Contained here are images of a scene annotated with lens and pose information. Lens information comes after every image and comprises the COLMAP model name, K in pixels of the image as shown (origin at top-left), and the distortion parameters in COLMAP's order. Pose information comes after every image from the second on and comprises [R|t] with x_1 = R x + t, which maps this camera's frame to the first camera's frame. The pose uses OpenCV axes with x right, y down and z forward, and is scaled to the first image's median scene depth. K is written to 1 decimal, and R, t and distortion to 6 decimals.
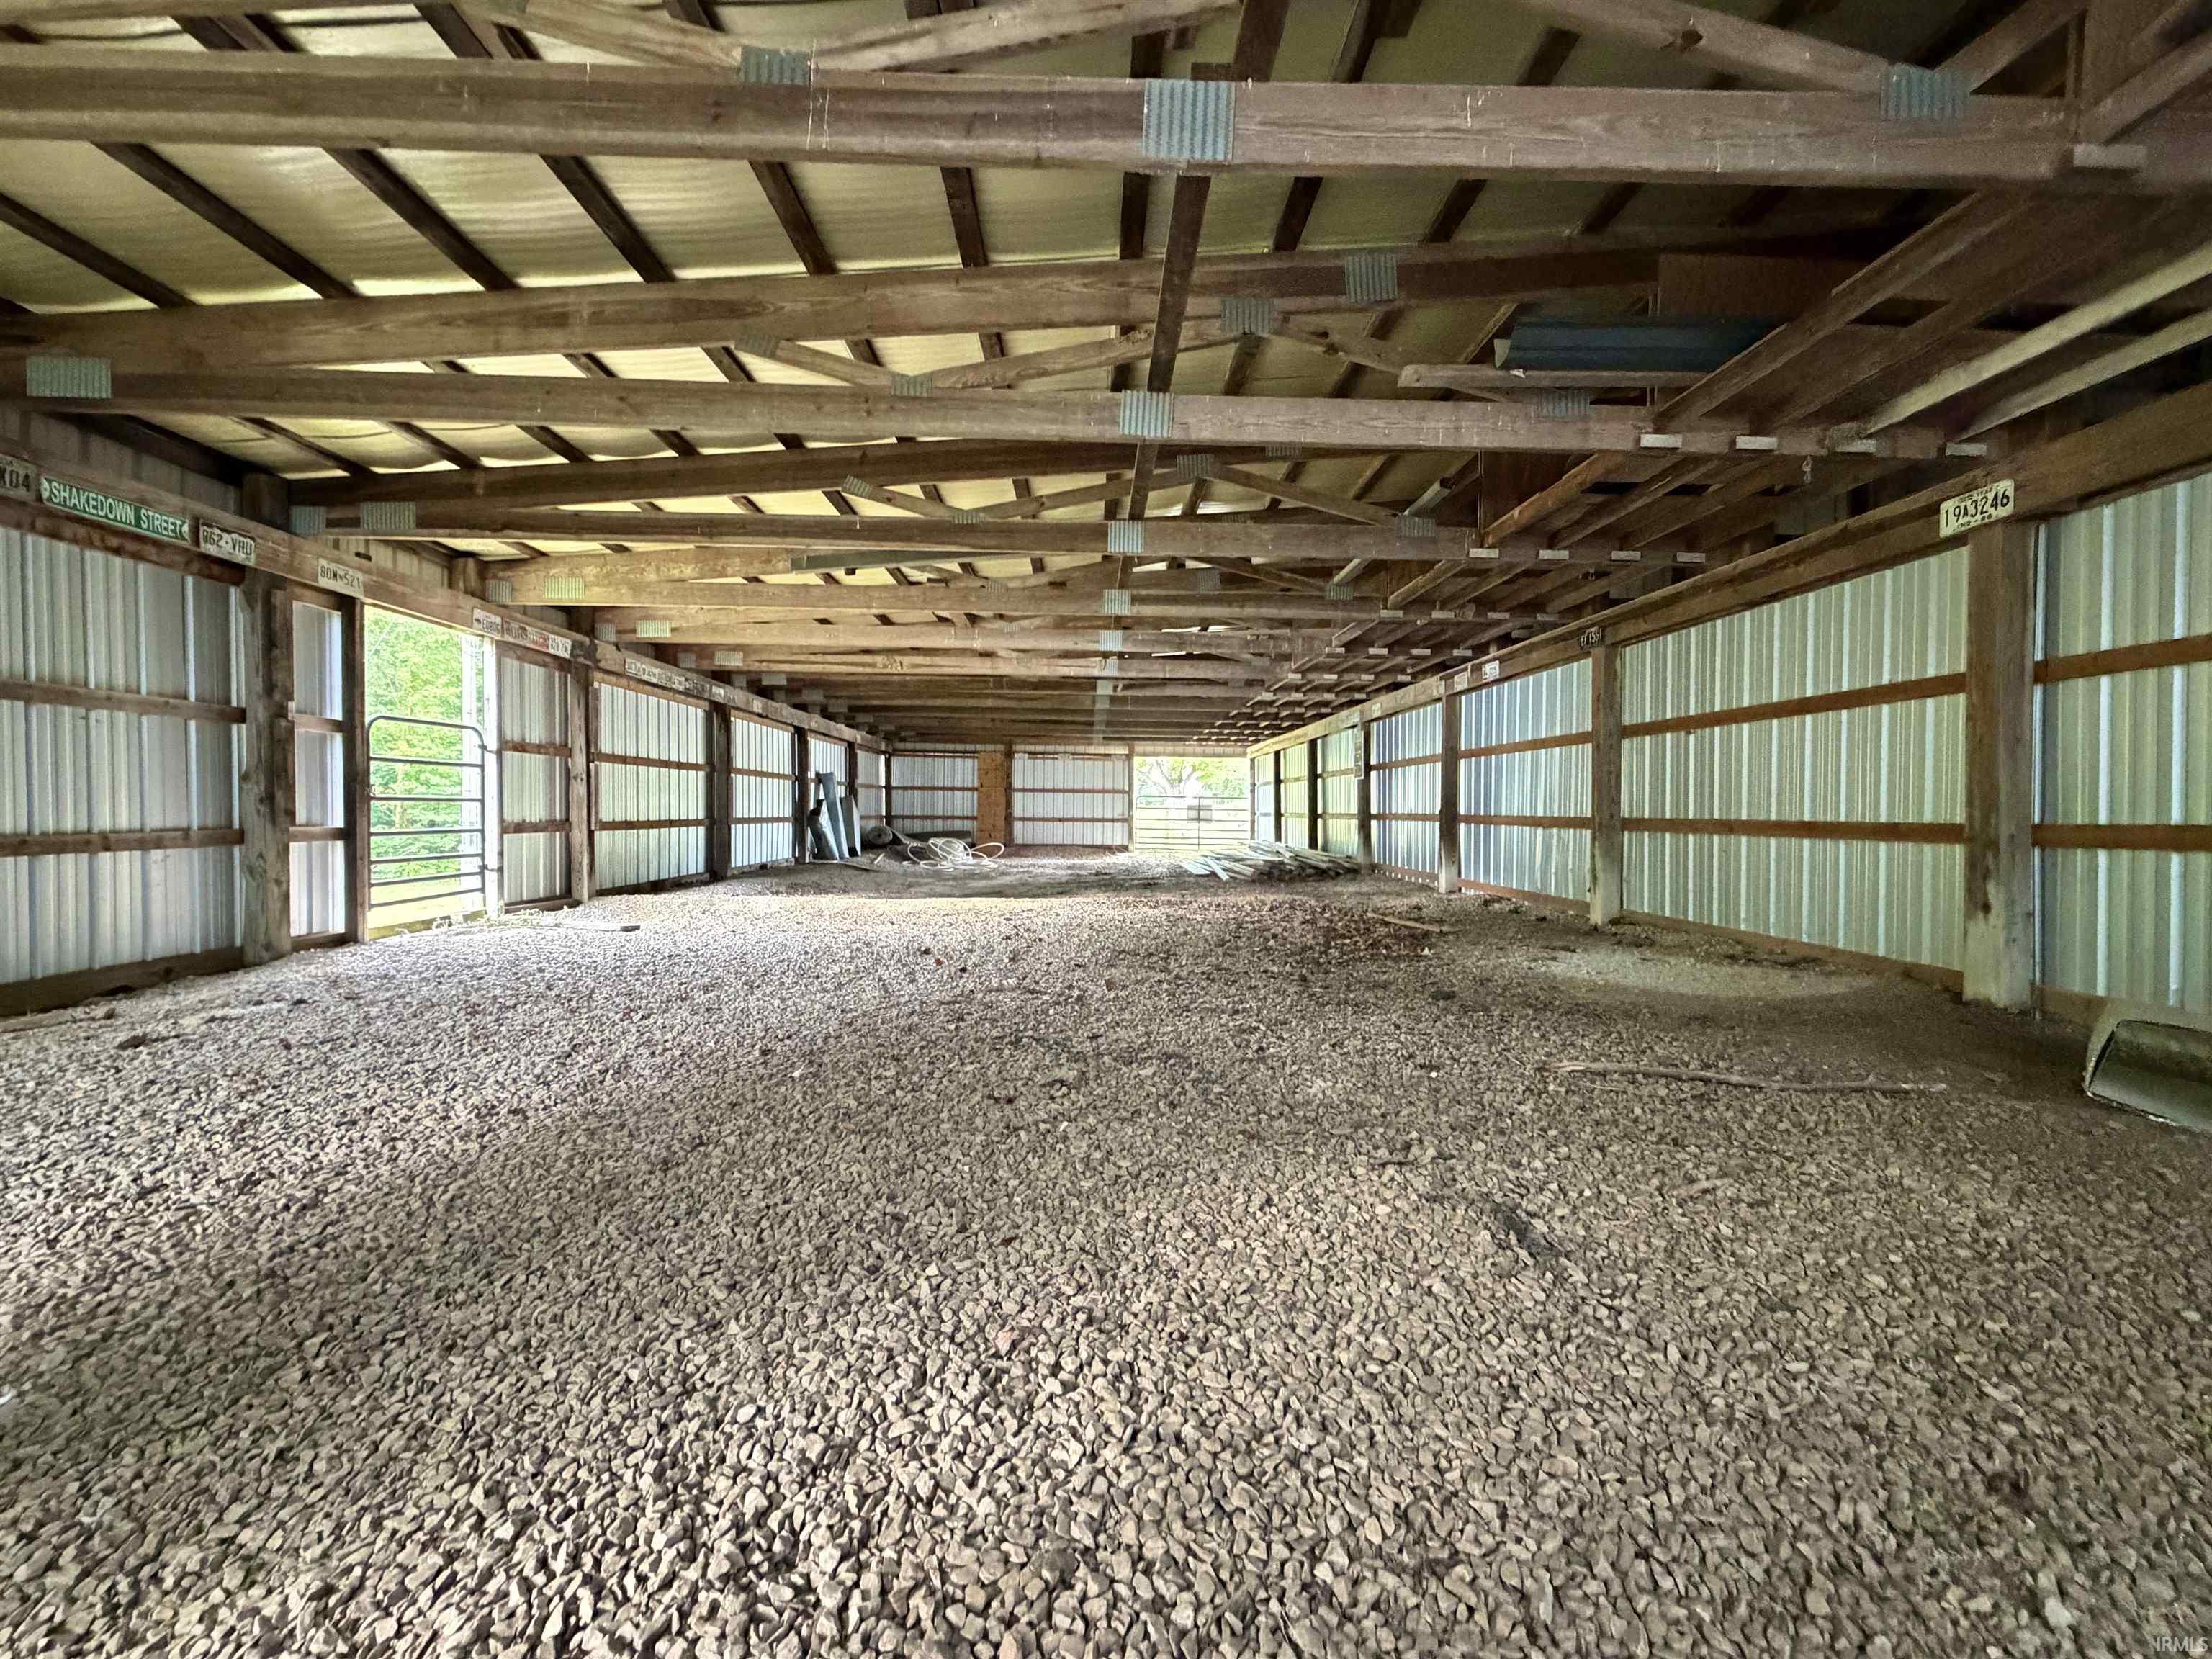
lens RADIAL K [[880.8, 0, 1103.2], [0, 880.8, 829.7], [0, 0, 1]] dist [-0.000468, 0.000742]
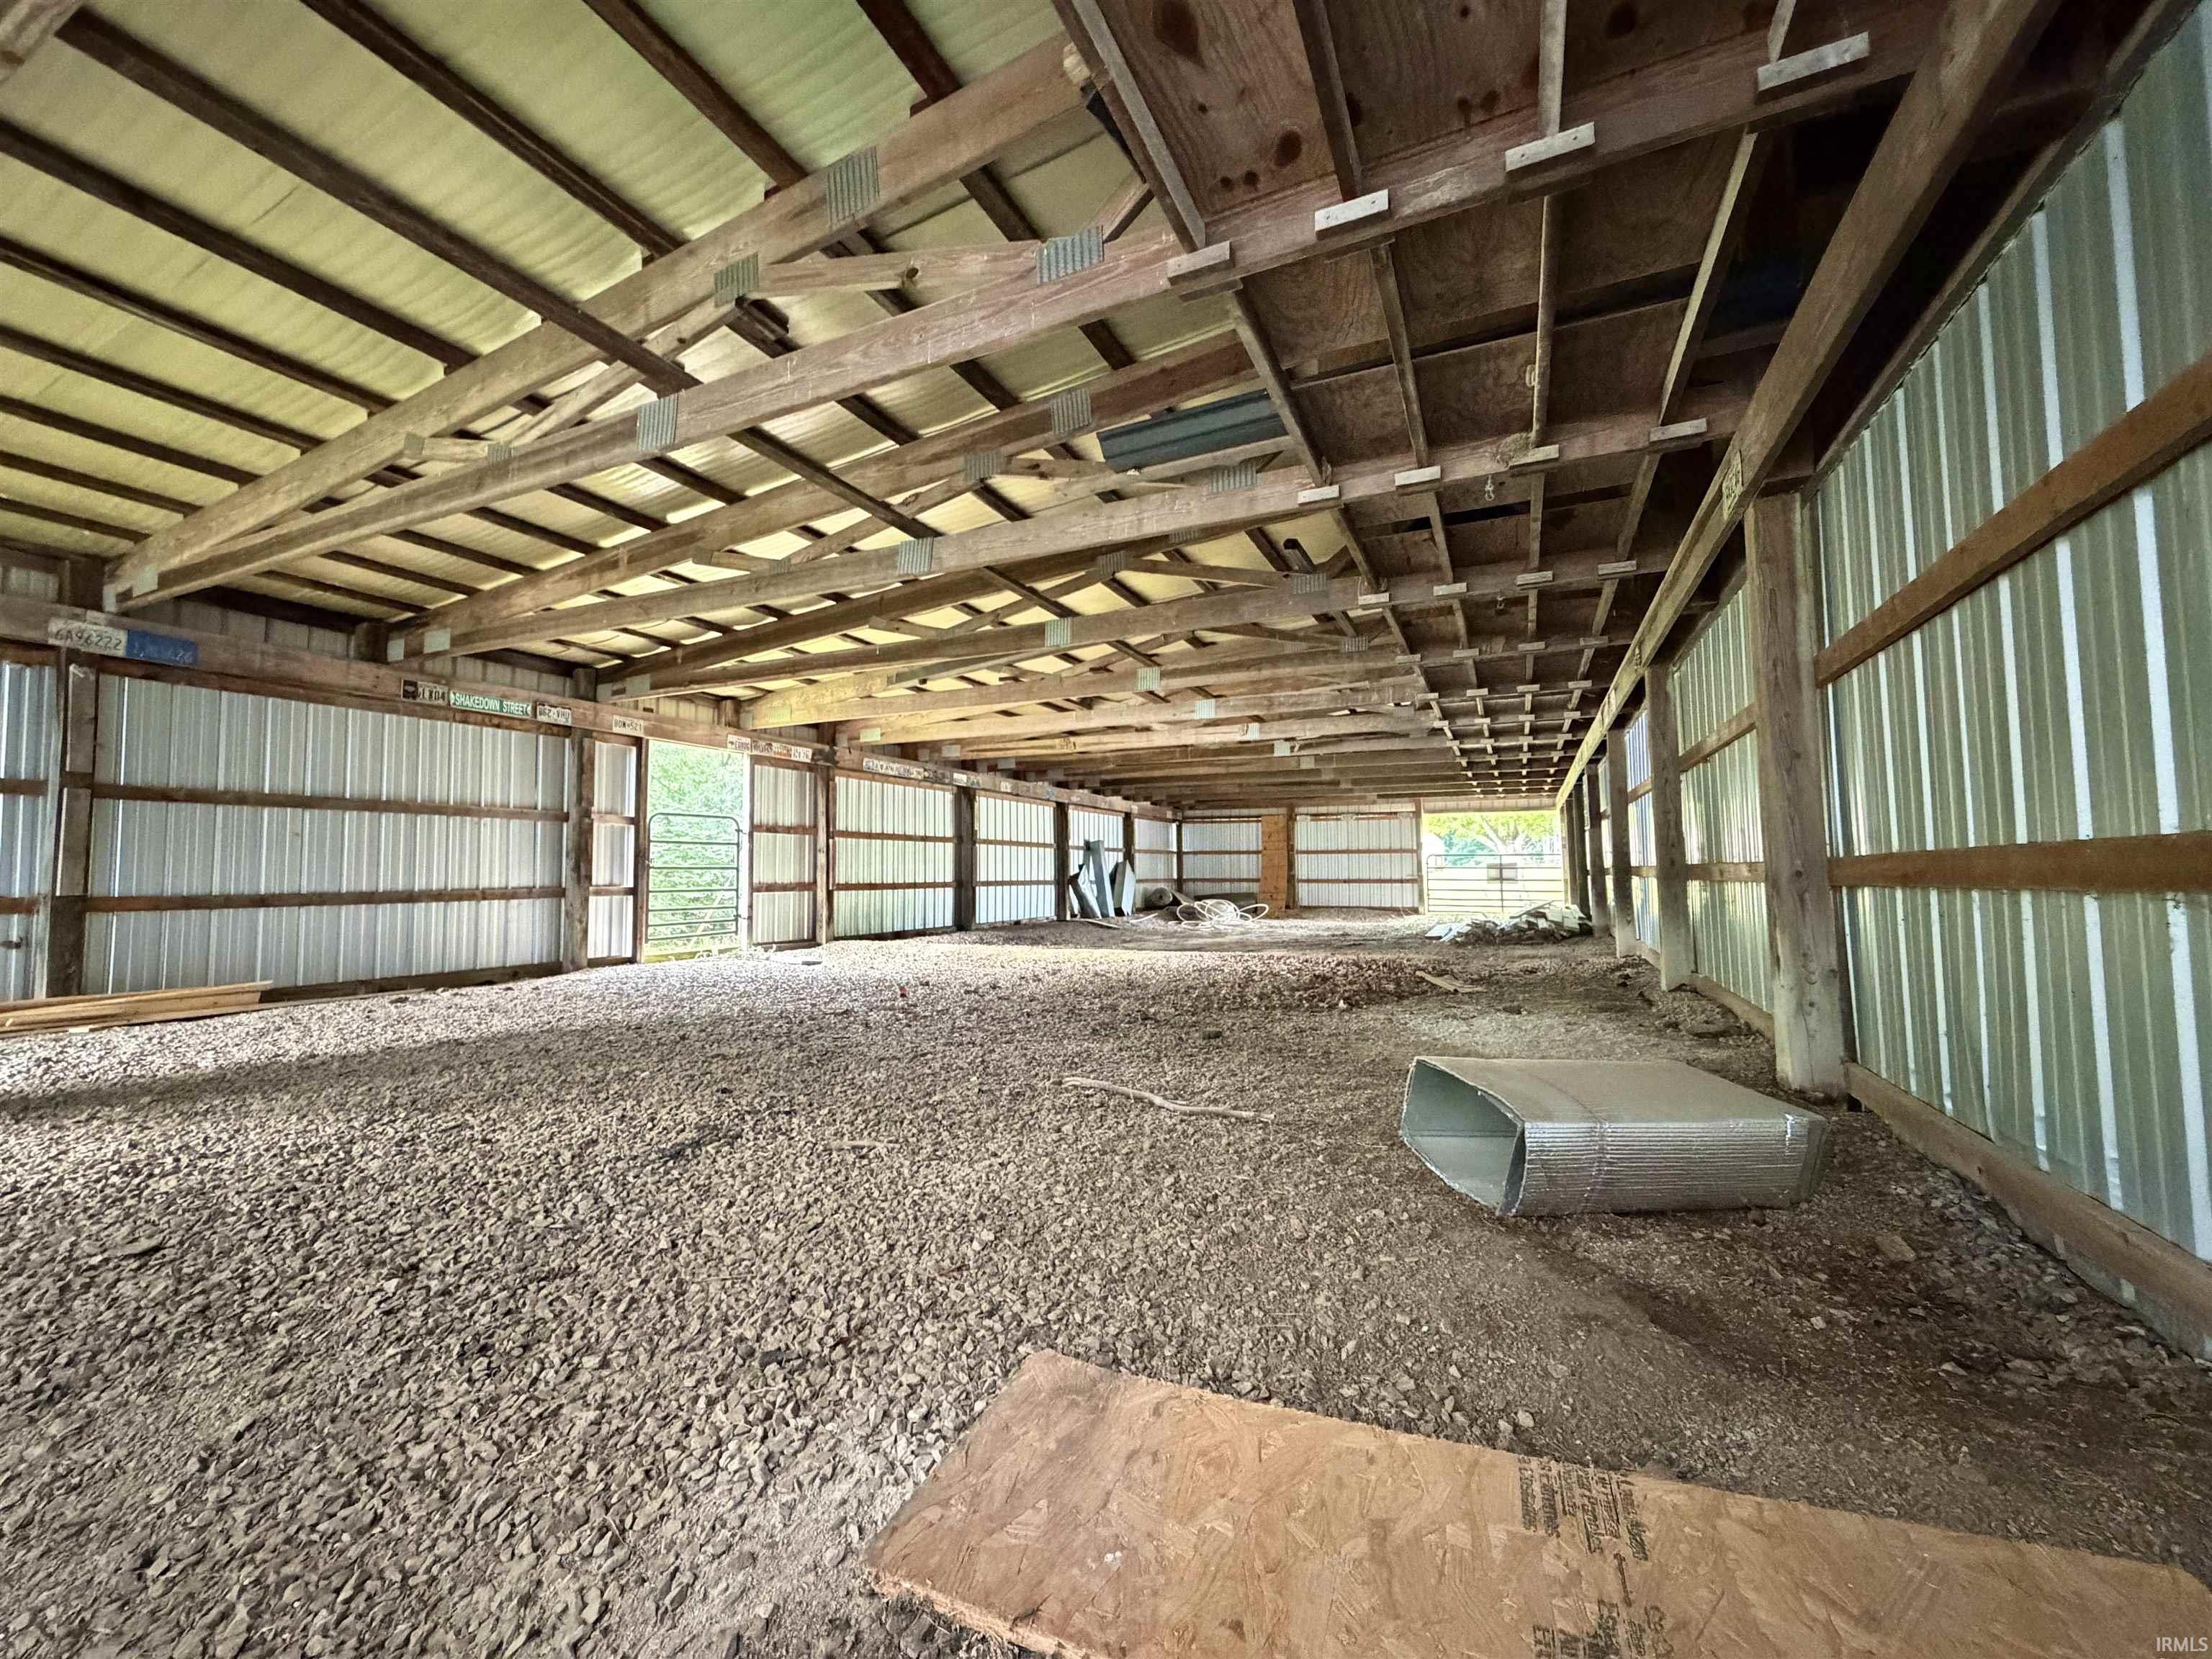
lens RADIAL K [[880.8, 0, 1100.2], [0, 880.8, 823.7], [0, 0, 1]] dist [-0.000468, 0.000742]
pose [[0.896046, -0.040383, -0.442120, 0.392070], [0.004325, 0.996601, -0.082264, 0.012668], [0.443940, 0.071800, 0.893175, -0.003406]]
